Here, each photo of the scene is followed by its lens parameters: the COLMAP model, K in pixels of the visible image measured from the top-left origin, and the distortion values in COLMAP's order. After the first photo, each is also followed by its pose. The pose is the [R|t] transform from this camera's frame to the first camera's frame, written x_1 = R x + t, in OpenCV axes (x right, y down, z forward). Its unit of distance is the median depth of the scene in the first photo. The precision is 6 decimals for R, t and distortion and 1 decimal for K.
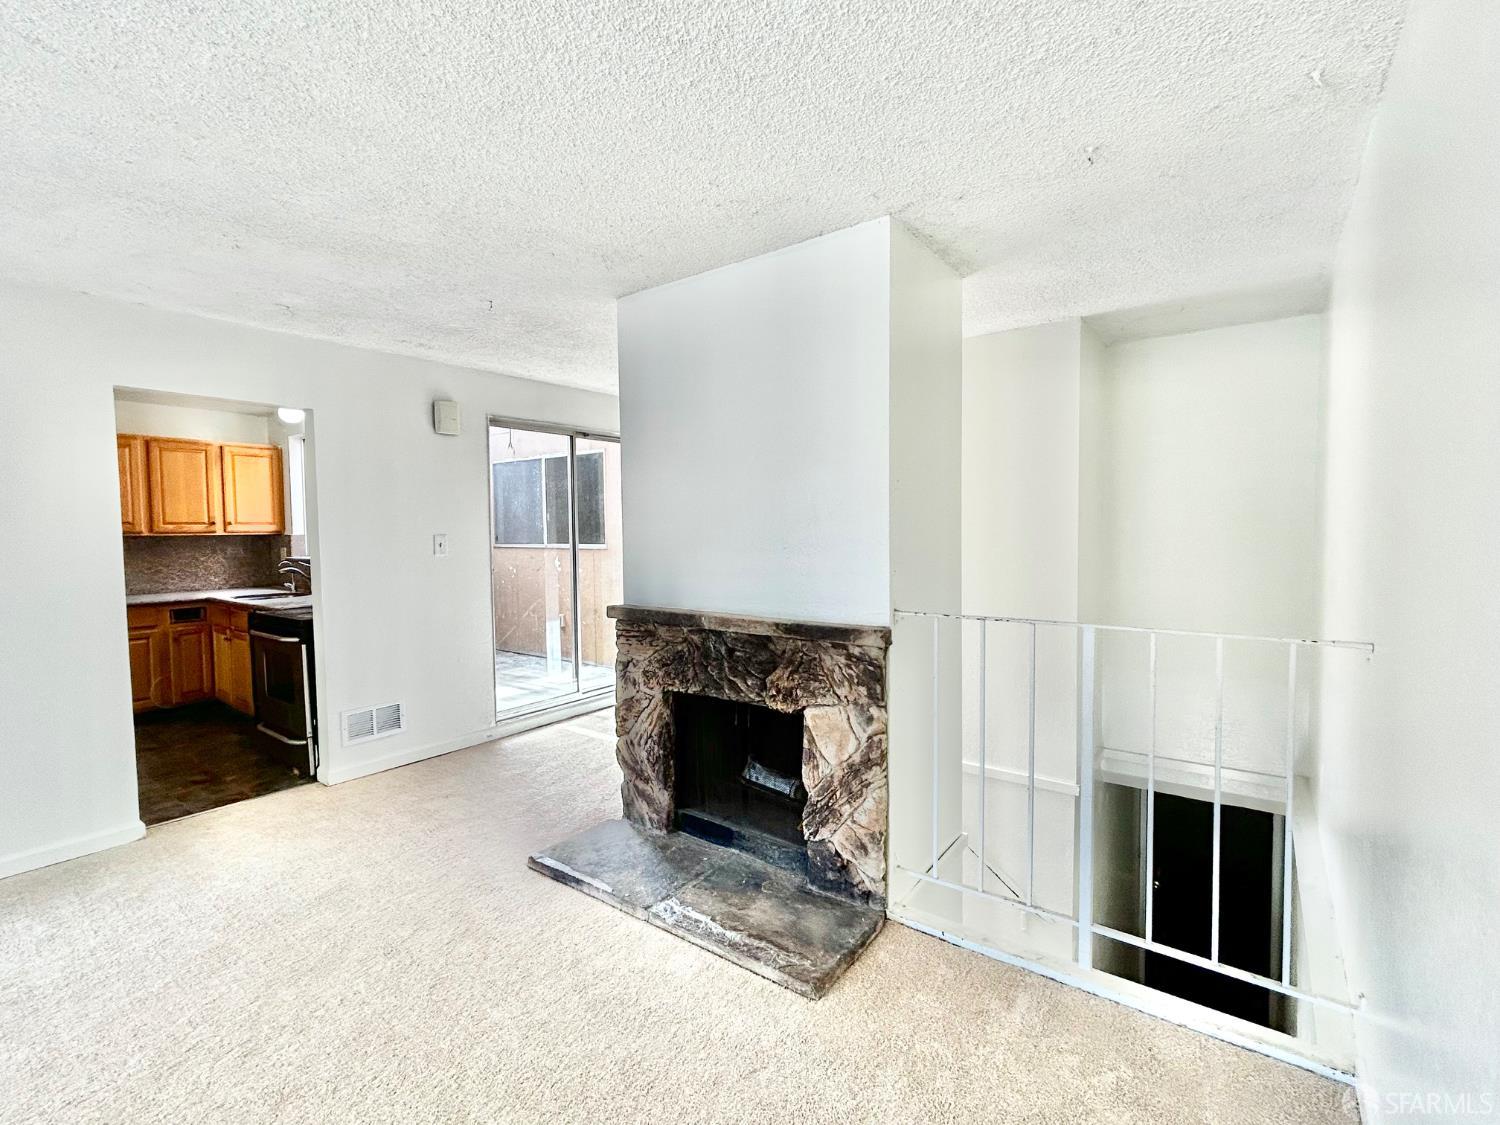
lens RADIAL K [[683.1, 0, 744.4], [0, 683.1, 561.0], [0, 0, 1]] dist [0.005158, -0.000597]
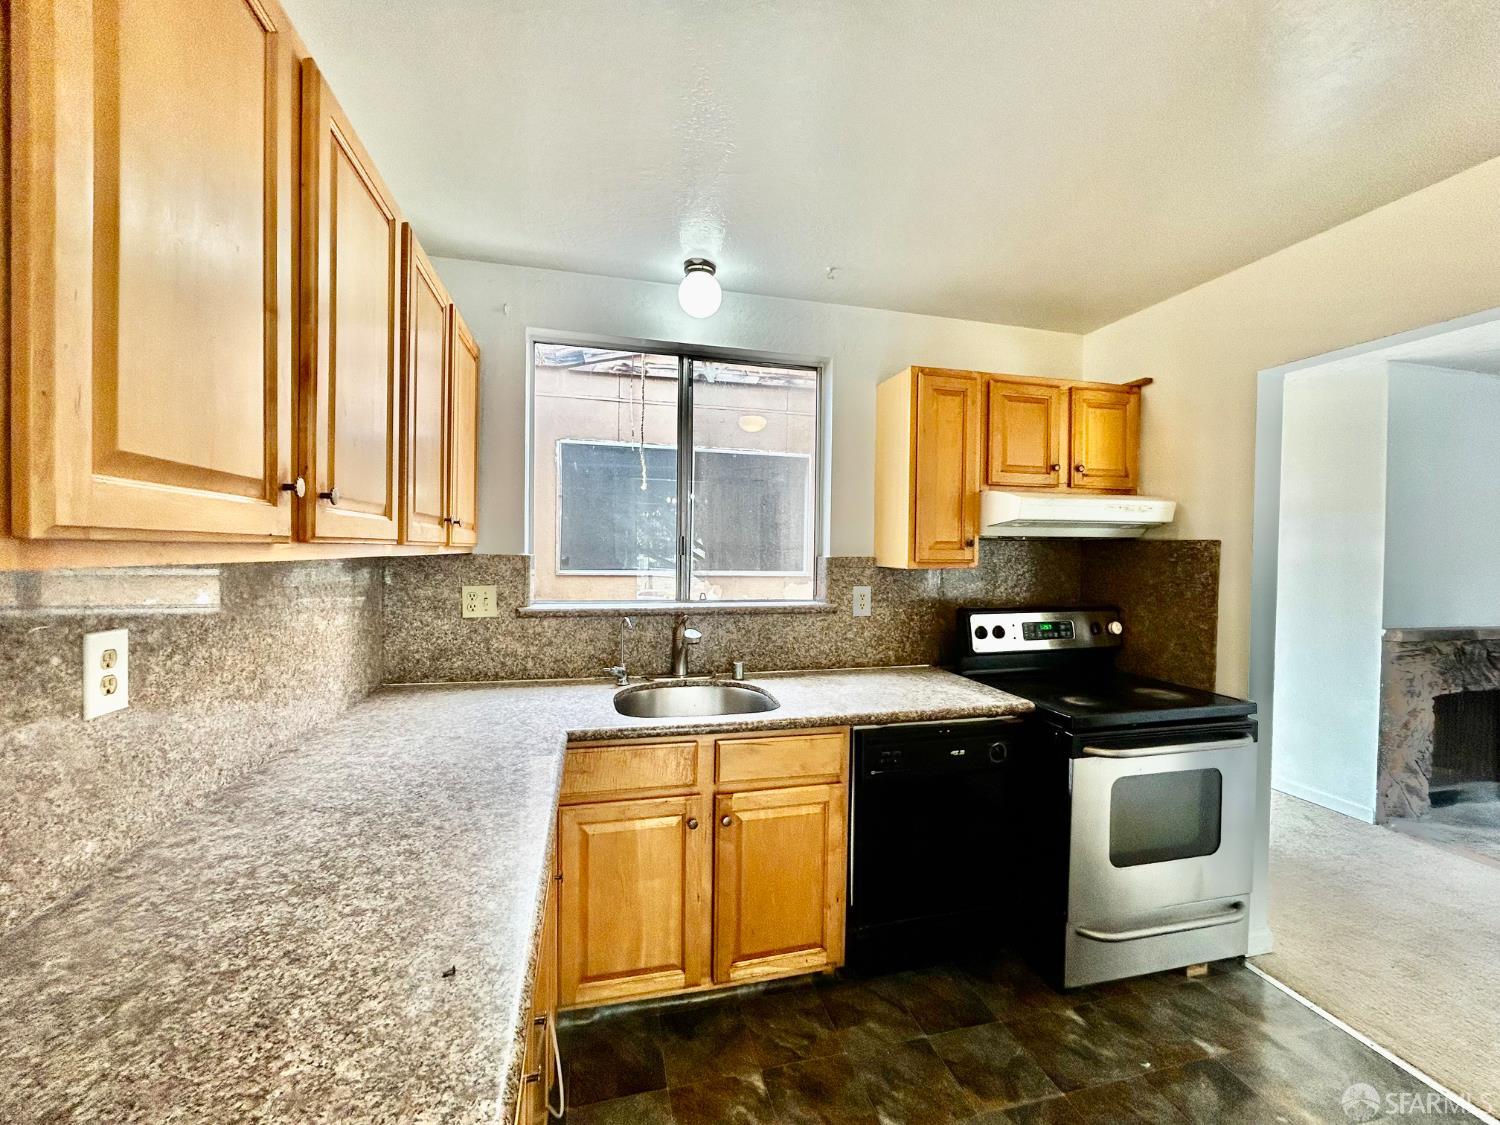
lens RADIAL K [[606.5, 0, 747.1], [0, 606.5, 561.1], [0, 0, 1]] dist [0.001216, -0.000024]
pose [[0.615309, 0.002171, 0.788283, -1.863981], [0.016615, 0.999738, -0.015723, -0.057513], [-0.788111, 0.022772, 0.615112, 1.400007]]
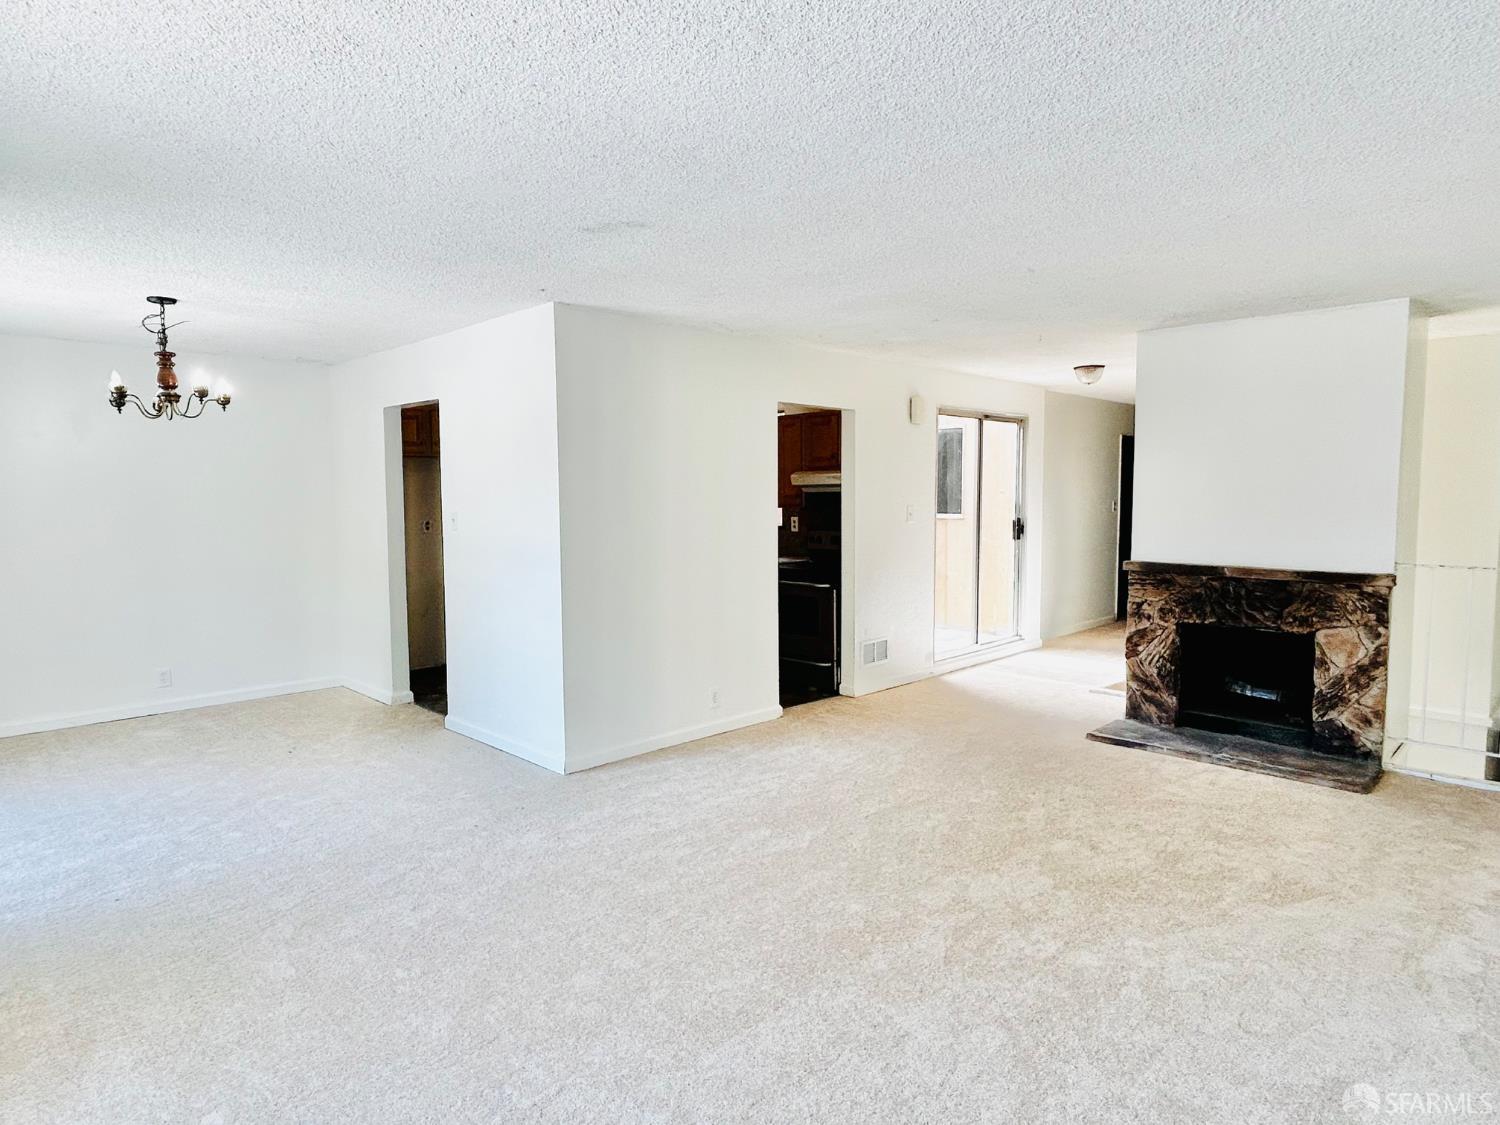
lens RADIAL K [[880.8, 0, 747.5], [0, 880.8, 561.9], [0, 0, 1]] dist [-0.004601, 0.003586]
pose [[0.990604, 0.017660, -0.135614, -0.798844], [-0.013410, 0.999392, 0.032193, 0.023485], [0.136100, -0.030072, 0.990239, -0.941313]]
